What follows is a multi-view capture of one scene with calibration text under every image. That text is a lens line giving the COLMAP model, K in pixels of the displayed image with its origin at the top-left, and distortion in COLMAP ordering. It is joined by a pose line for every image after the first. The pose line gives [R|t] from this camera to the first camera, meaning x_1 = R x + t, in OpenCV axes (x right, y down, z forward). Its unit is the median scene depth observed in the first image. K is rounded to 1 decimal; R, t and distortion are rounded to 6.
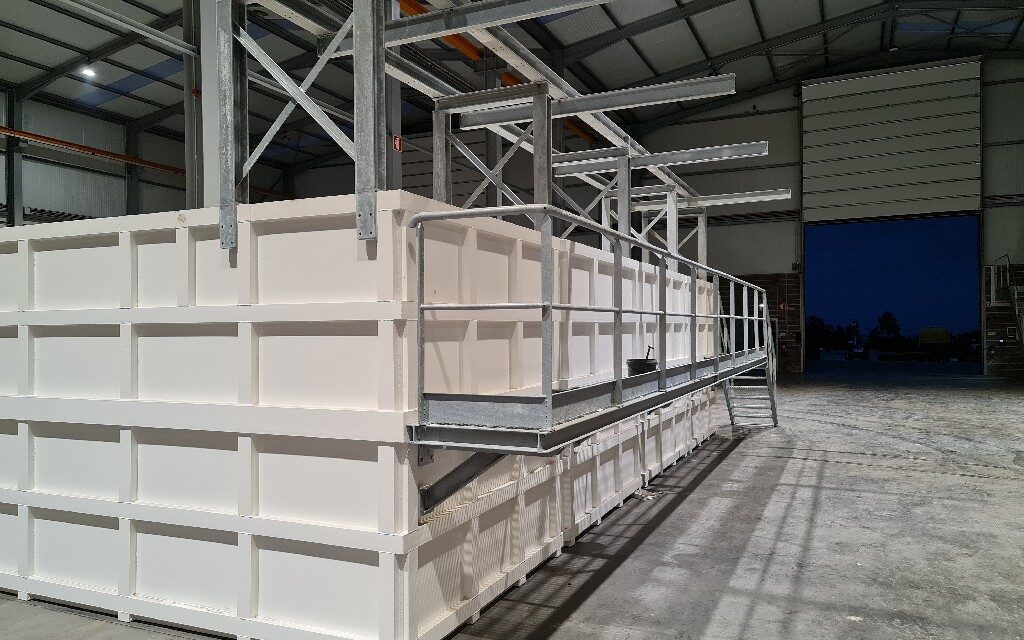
lens RADIAL K [[750.2, 0, 509.8], [0, 750.2, 318.4], [0, 0, 1]] dist [0.077331, -0.067092]
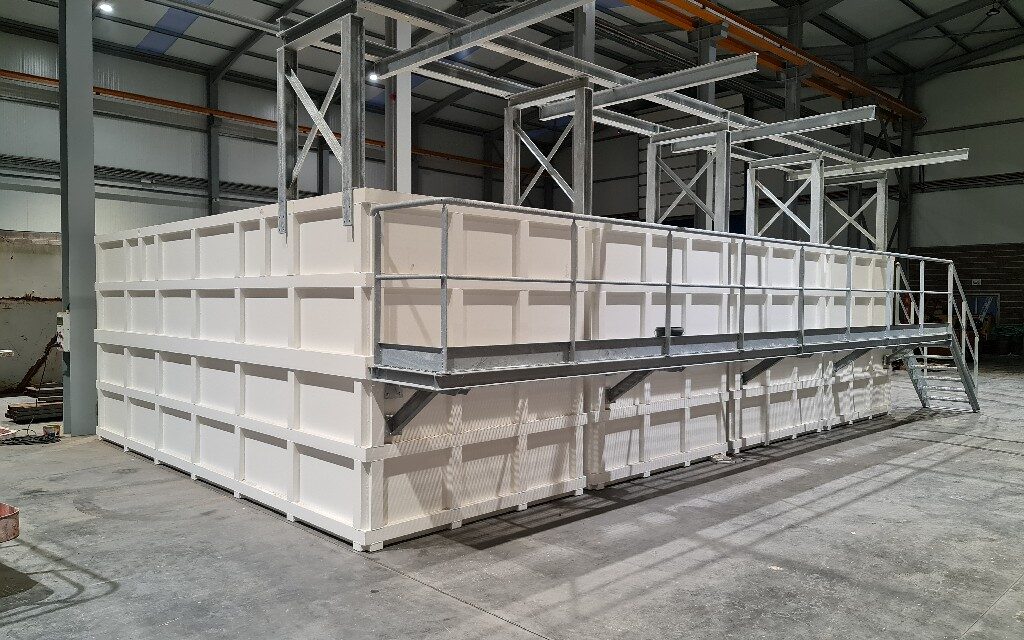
lens RADIAL K [[753.7, 0, 520.4], [0, 753.7, 321.9], [0, 0, 1]] dist [0.078639, -0.070296]
pose [[0.933877, 0.025715, -0.356668, 0.439320], [-0.010850, 0.998989, 0.043615, 0.001652], [0.357429, -0.036862, 0.933212, -0.109637]]
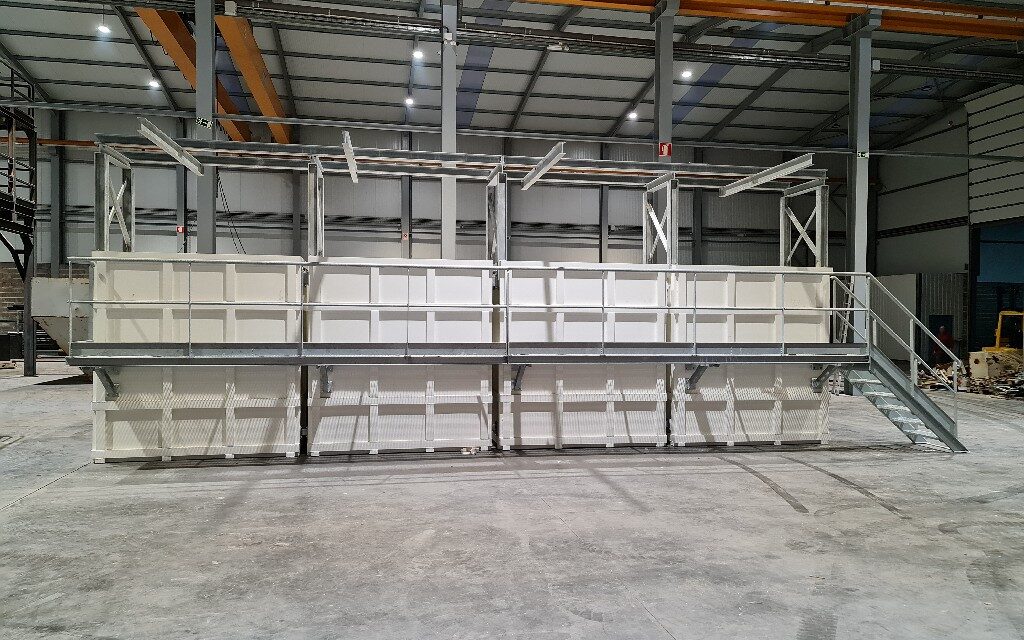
lens RADIAL K [[750.2, 0, 509.8], [0, 750.2, 318.4], [0, 0, 1]] dist [0.077331, -0.067092]
pose [[0.574118, 0.012902, -0.818671, 1.867103], [-0.001365, 0.999890, 0.014801, -0.003763], [0.818771, -0.007380, 0.574073, 0.529268]]
